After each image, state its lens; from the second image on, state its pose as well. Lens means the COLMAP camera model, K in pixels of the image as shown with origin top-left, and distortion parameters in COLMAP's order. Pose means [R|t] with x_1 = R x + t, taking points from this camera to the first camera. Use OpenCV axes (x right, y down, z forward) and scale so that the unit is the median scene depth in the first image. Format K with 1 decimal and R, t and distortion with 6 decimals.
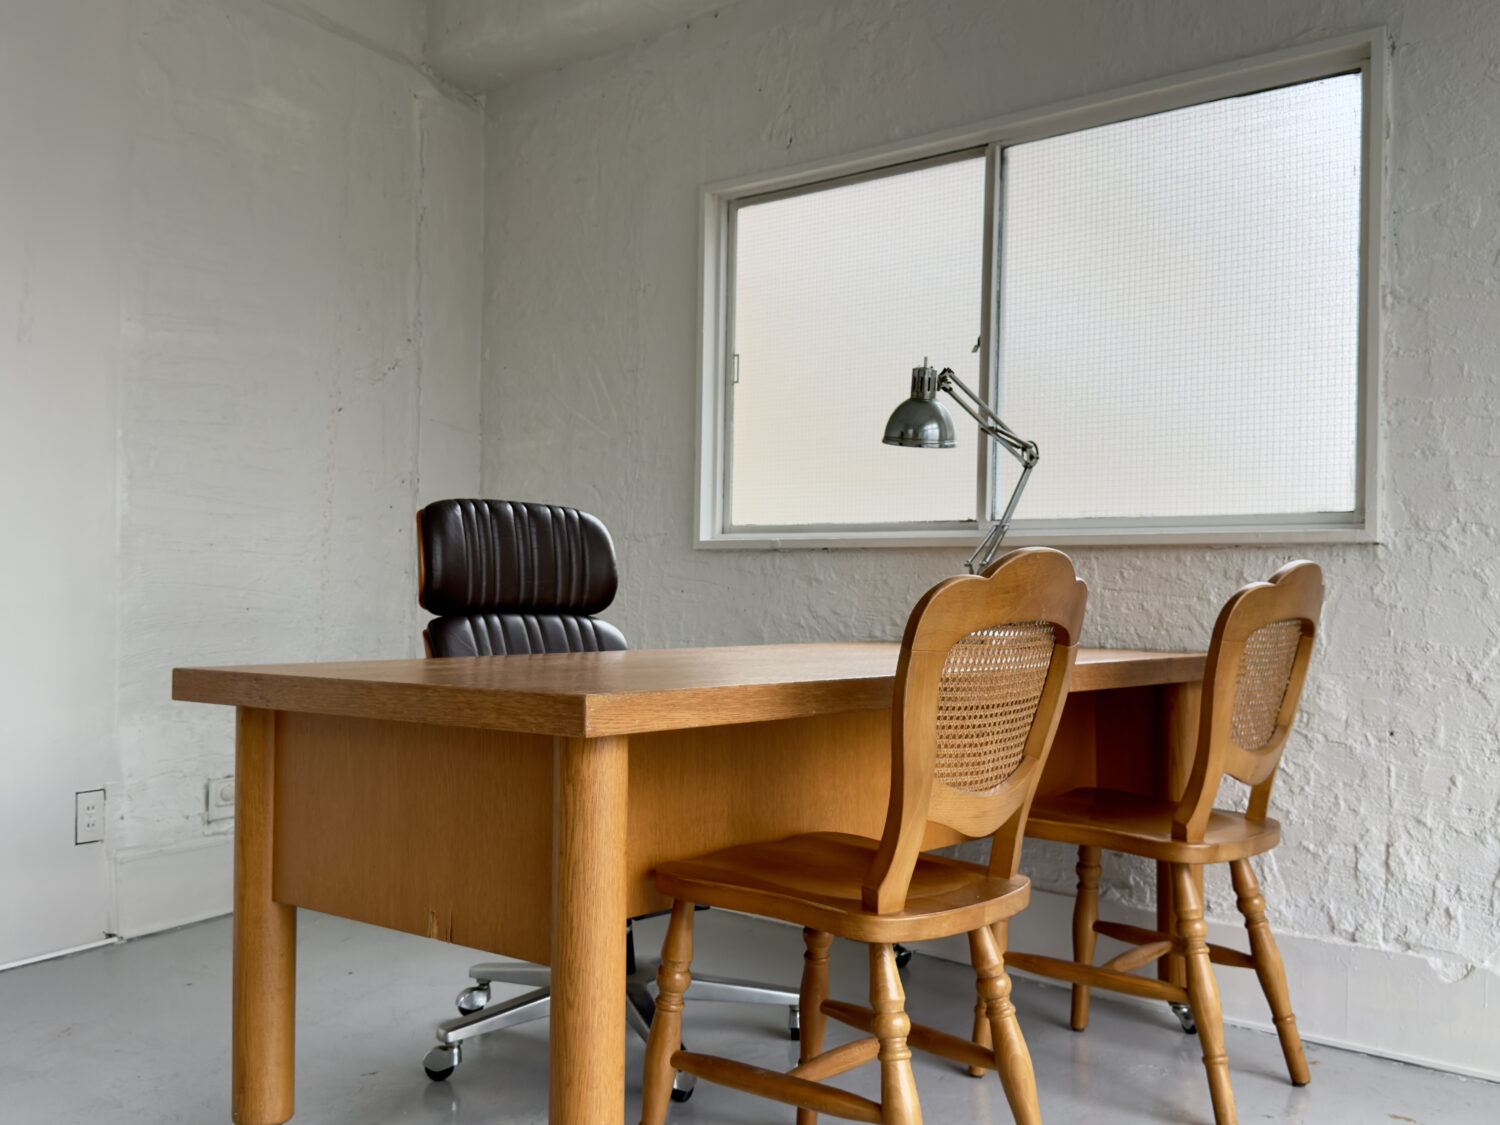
lens RADIAL K [[1513.6, 0, 748.7], [0, 1513.6, 572.1], [0, 0, 1]] dist [0.063576, 0.000000]
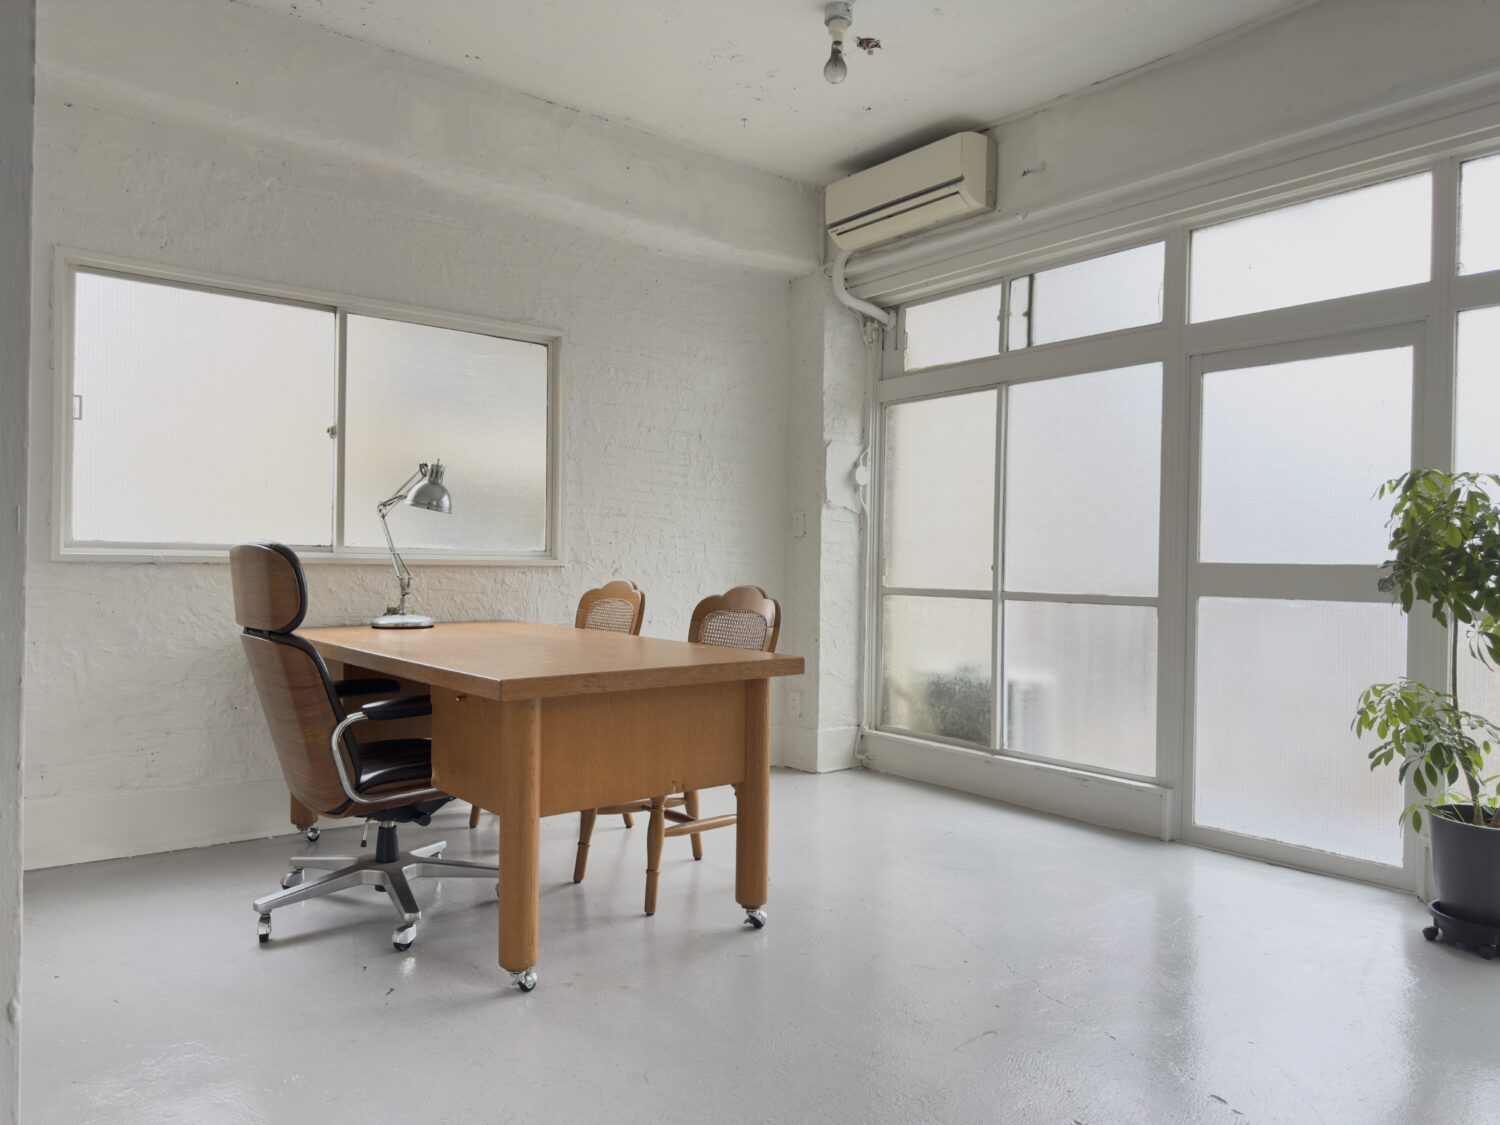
lens RADIAL K [[1039.6, 0, 748.7], [0, 1039.6, 558.2], [0, 0, 1]] dist [-0.001779, 0.001287]
pose [[0.157758, -0.006335, 0.987457, -0.786494], [-0.020759, 0.999737, 0.009731, -0.038940], [-0.987260, -0.022034, 0.157585, 0.382948]]
